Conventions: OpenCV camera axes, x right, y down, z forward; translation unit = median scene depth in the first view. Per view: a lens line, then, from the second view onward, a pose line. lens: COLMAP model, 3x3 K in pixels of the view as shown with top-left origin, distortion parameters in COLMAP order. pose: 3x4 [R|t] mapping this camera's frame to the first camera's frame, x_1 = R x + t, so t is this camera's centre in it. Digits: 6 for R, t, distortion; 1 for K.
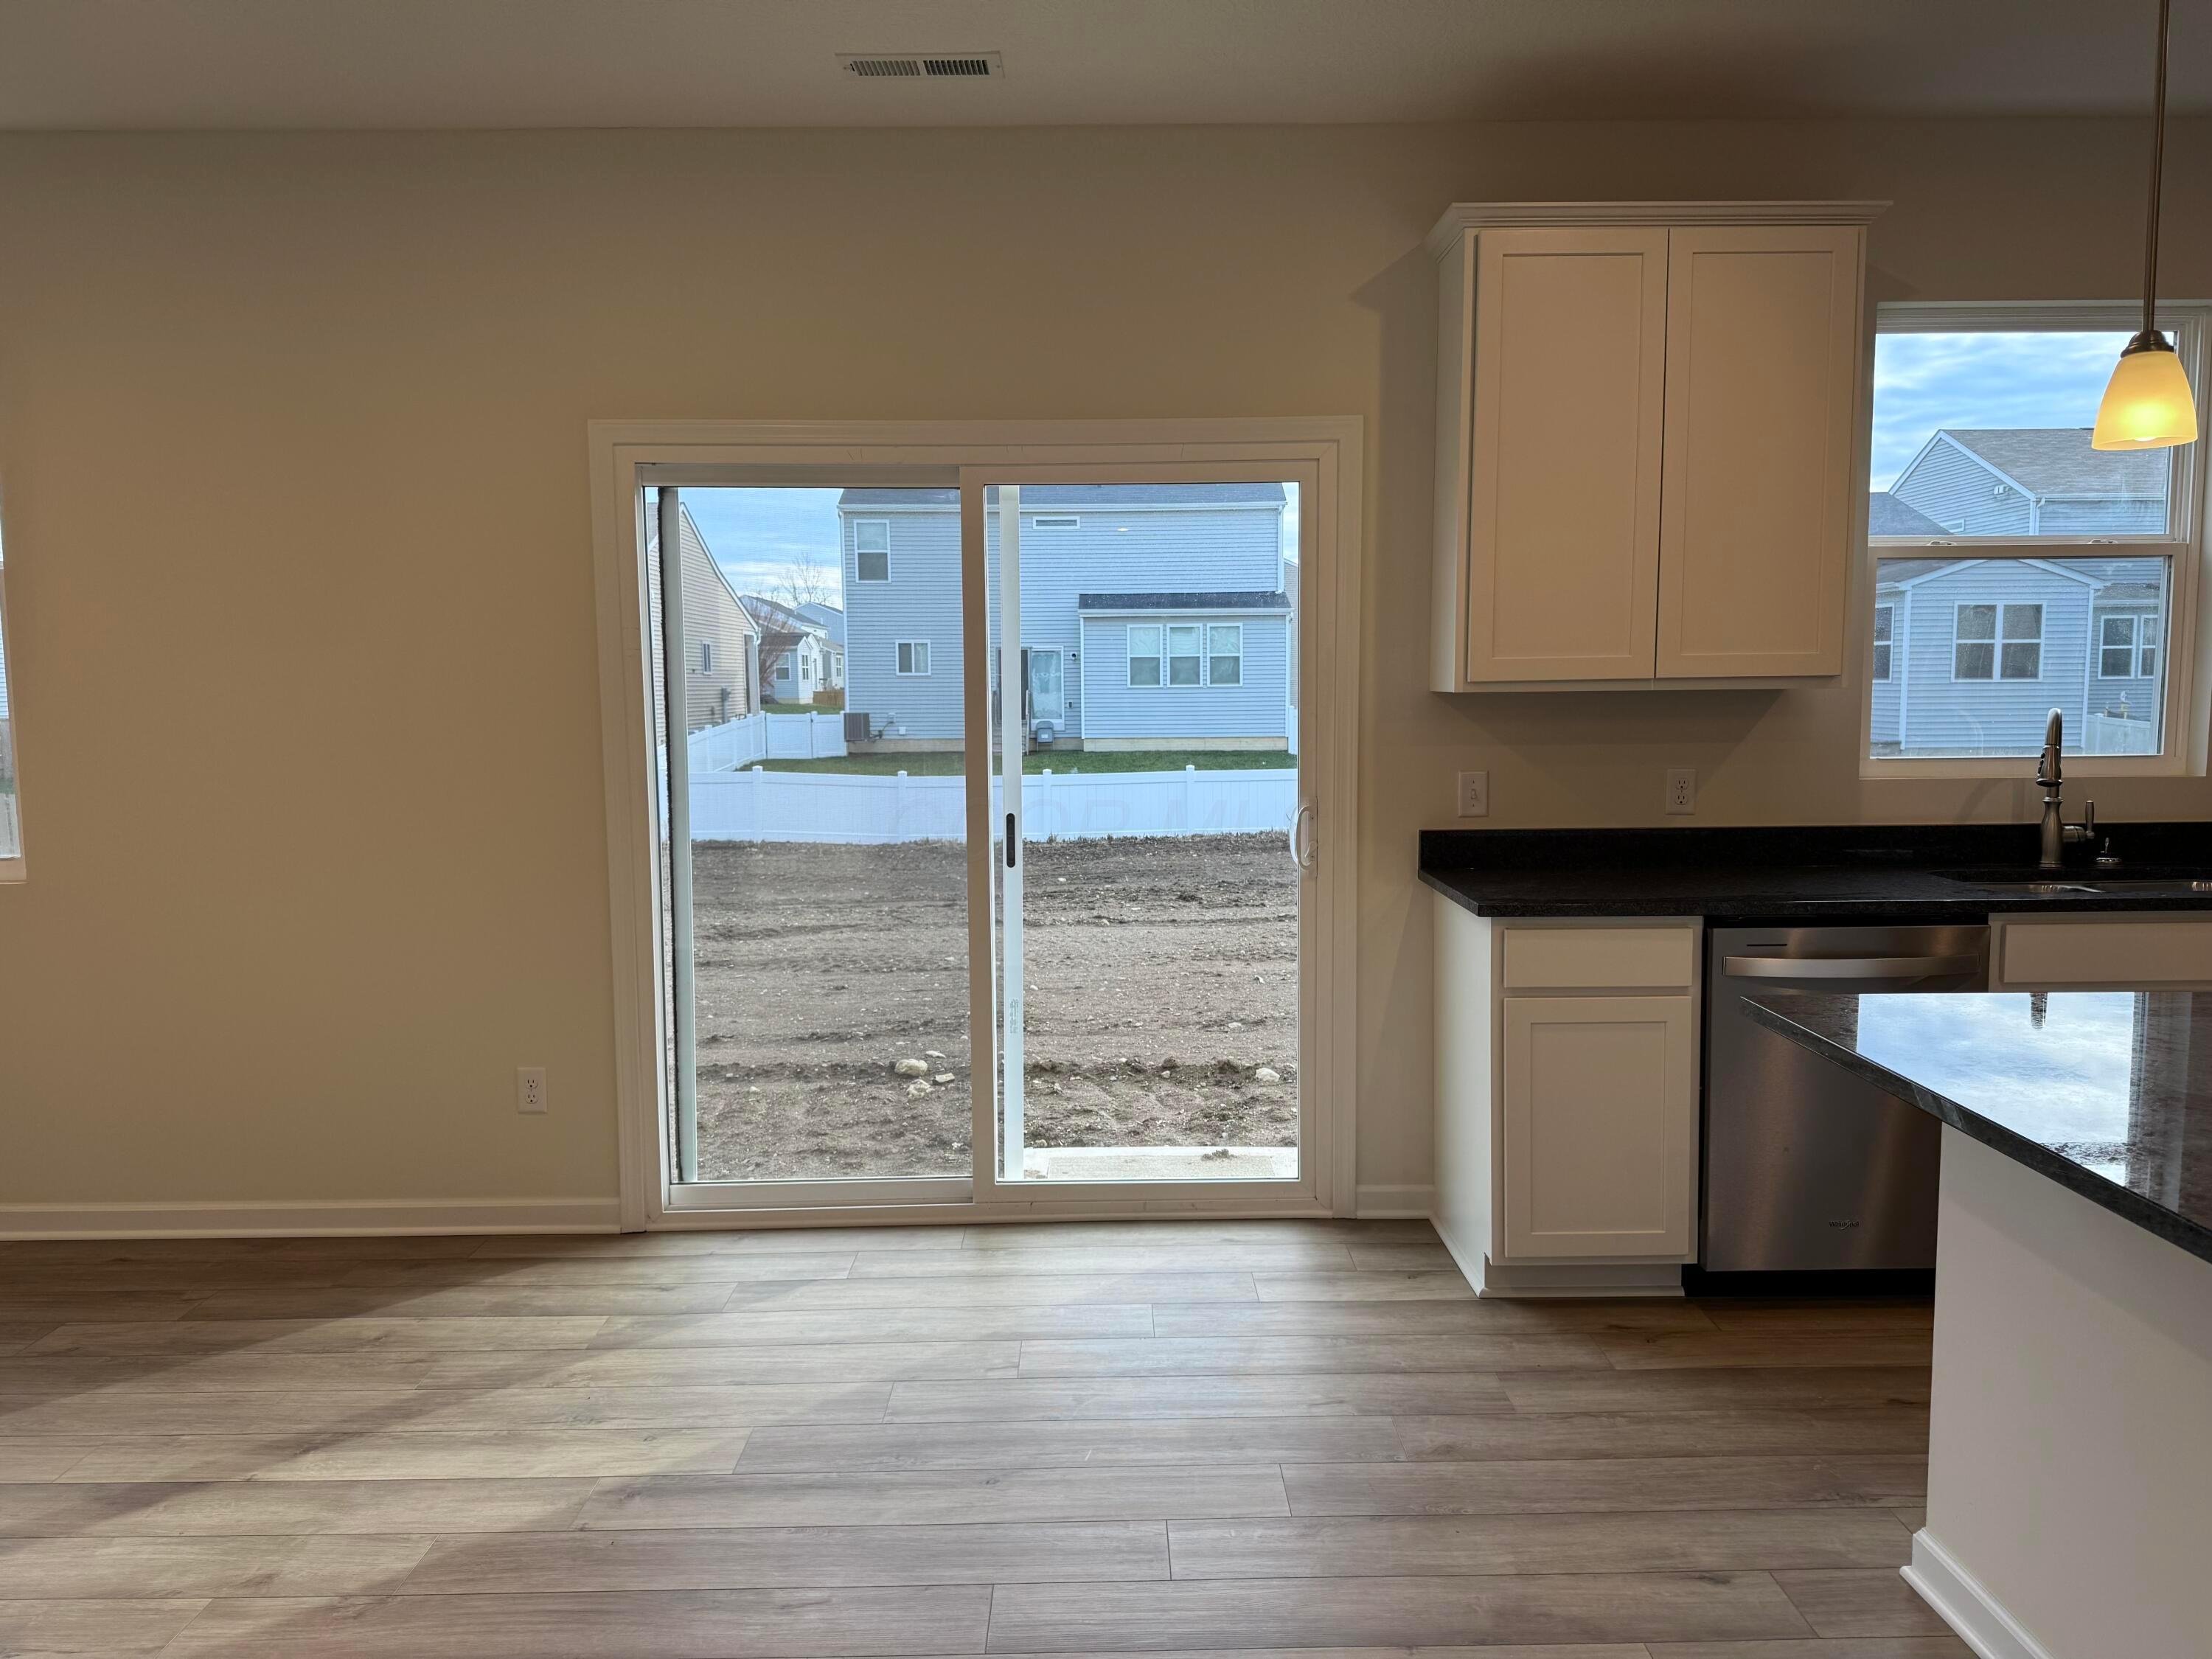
lens RADIAL K [[1594.3, 0, 1153.8], [0, 1594.3, 820.2], [0, 0, 1]] dist [0.063111, -0.007924]
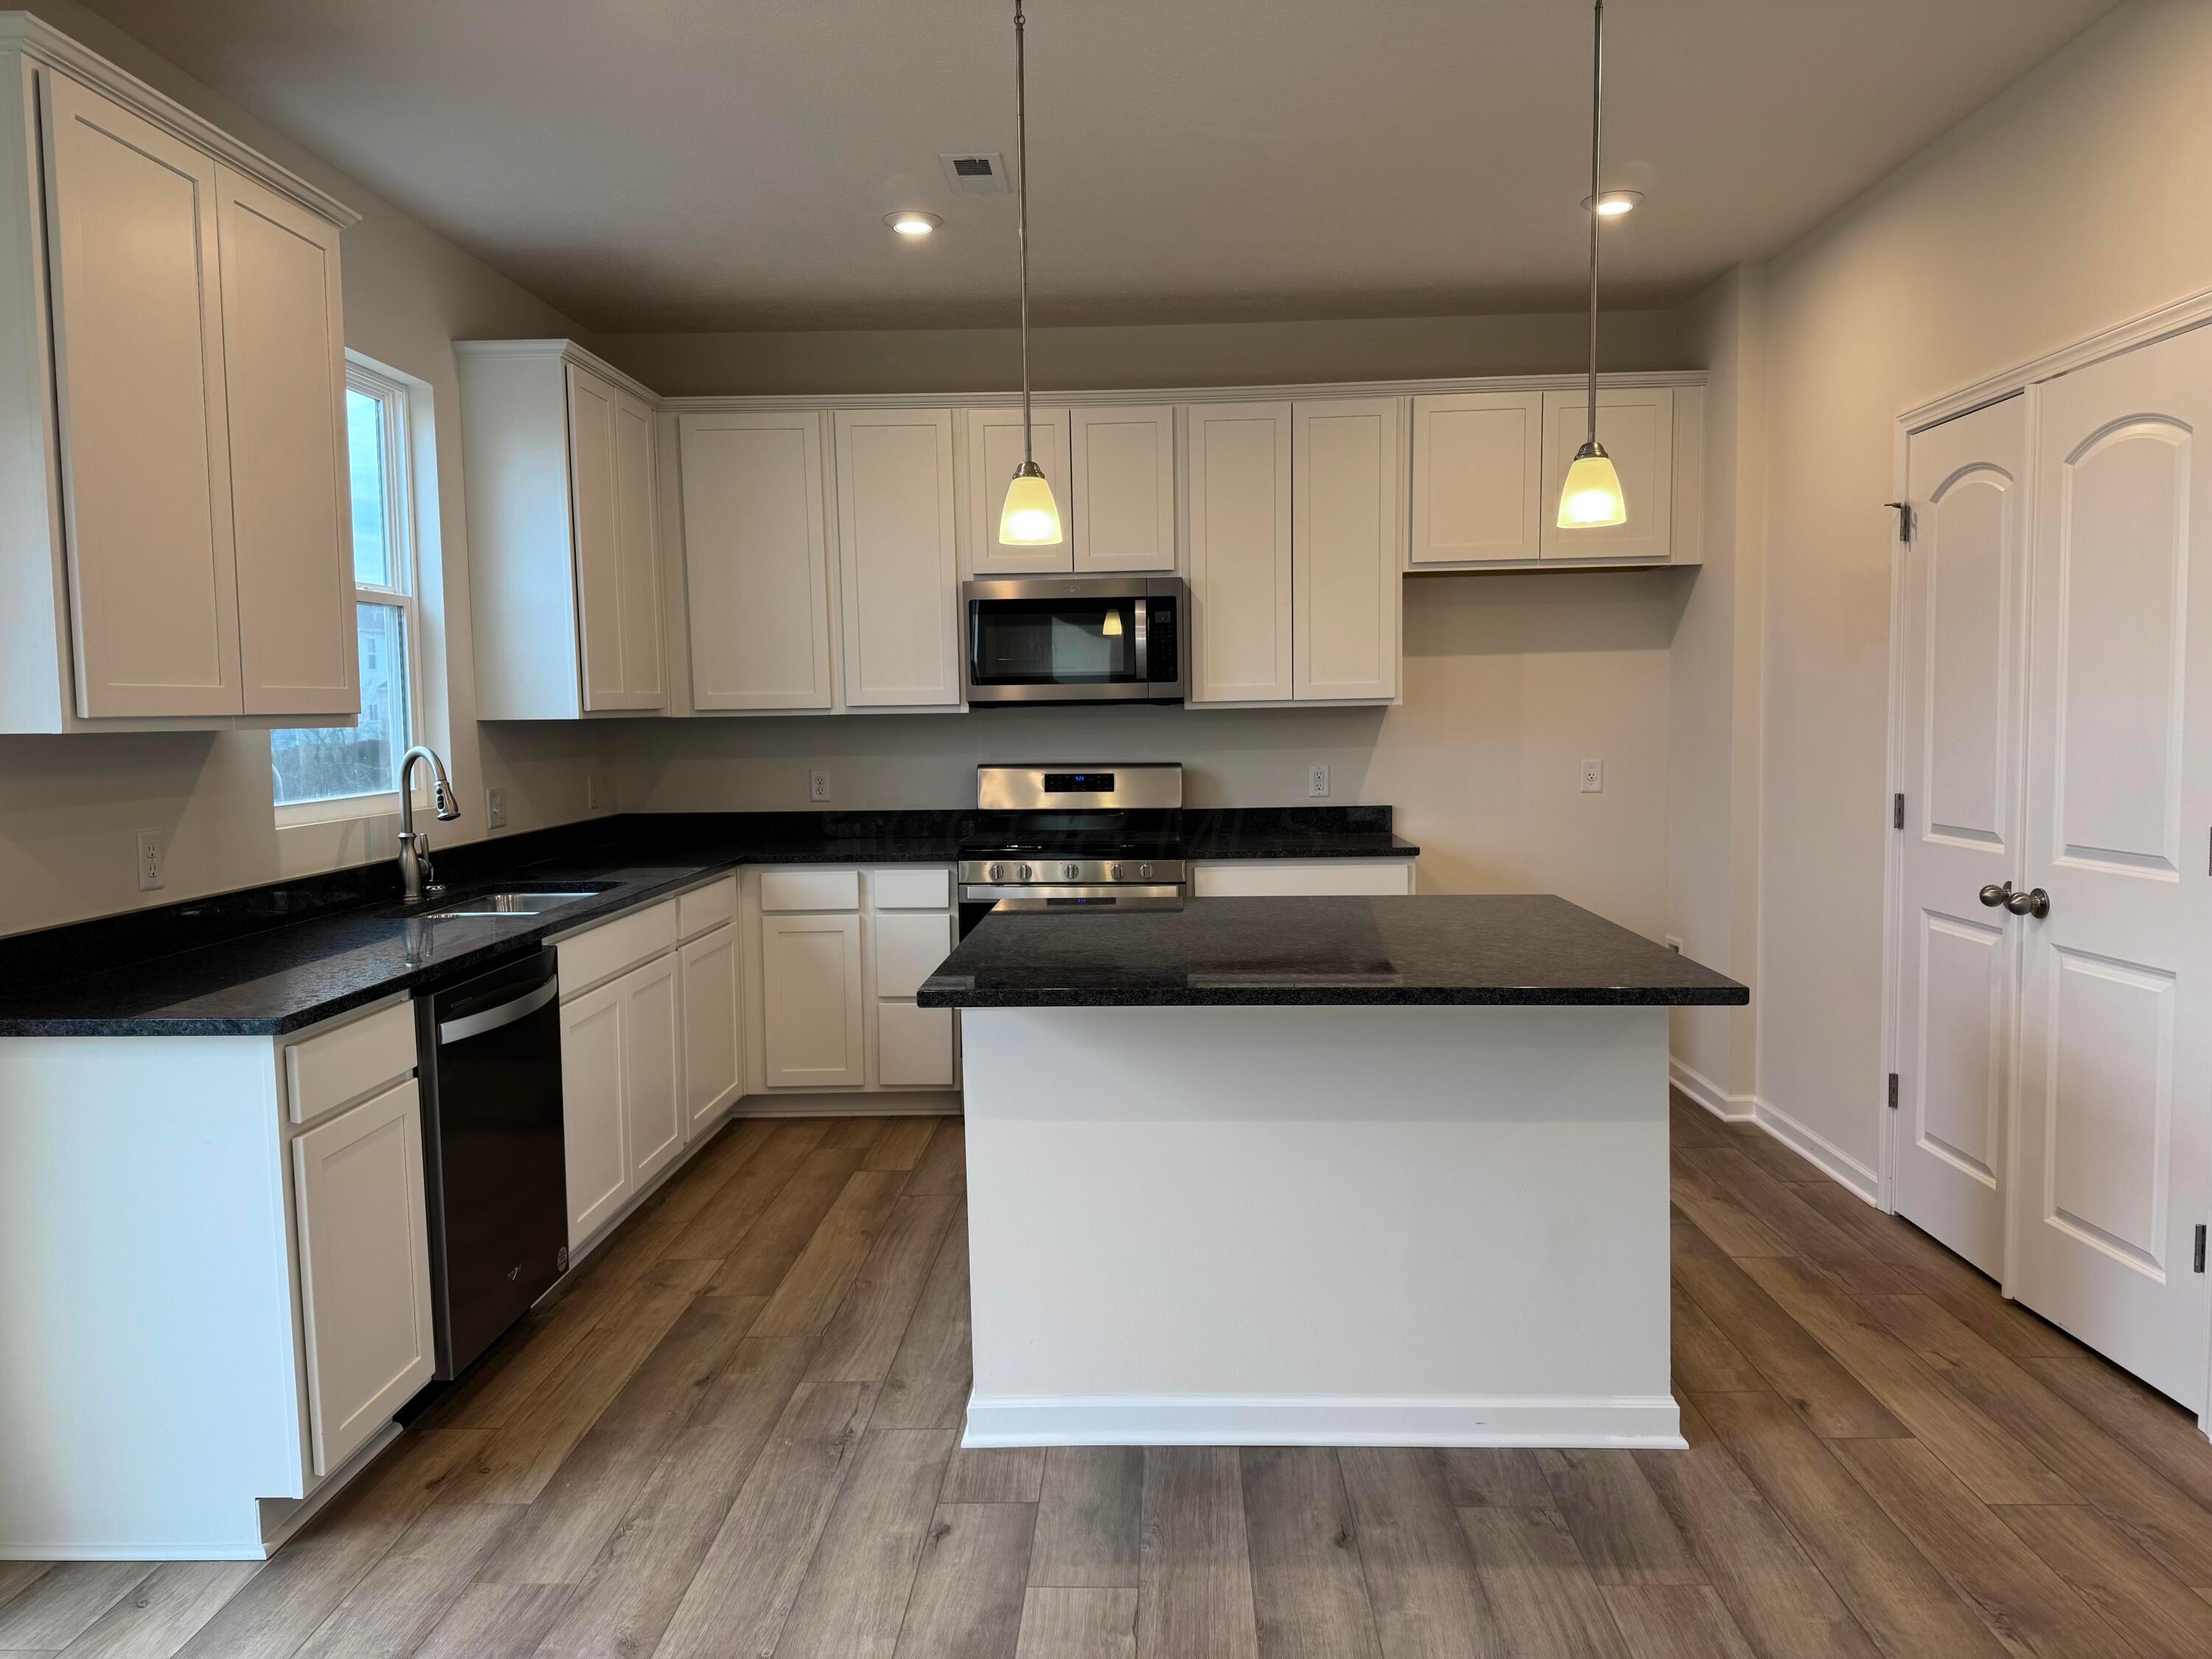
lens RADIAL K [[1562.8, 0, 1110.0], [0, 1562.8, 833.7], [0, 0, 1]] dist [0.067298, -0.070225]
pose [[0.076764, -0.076915, 0.994078, -0.461903], [0.104367, 0.992163, 0.068707, -0.040186], [-0.991572, 0.098475, 0.084190, 0.526180]]
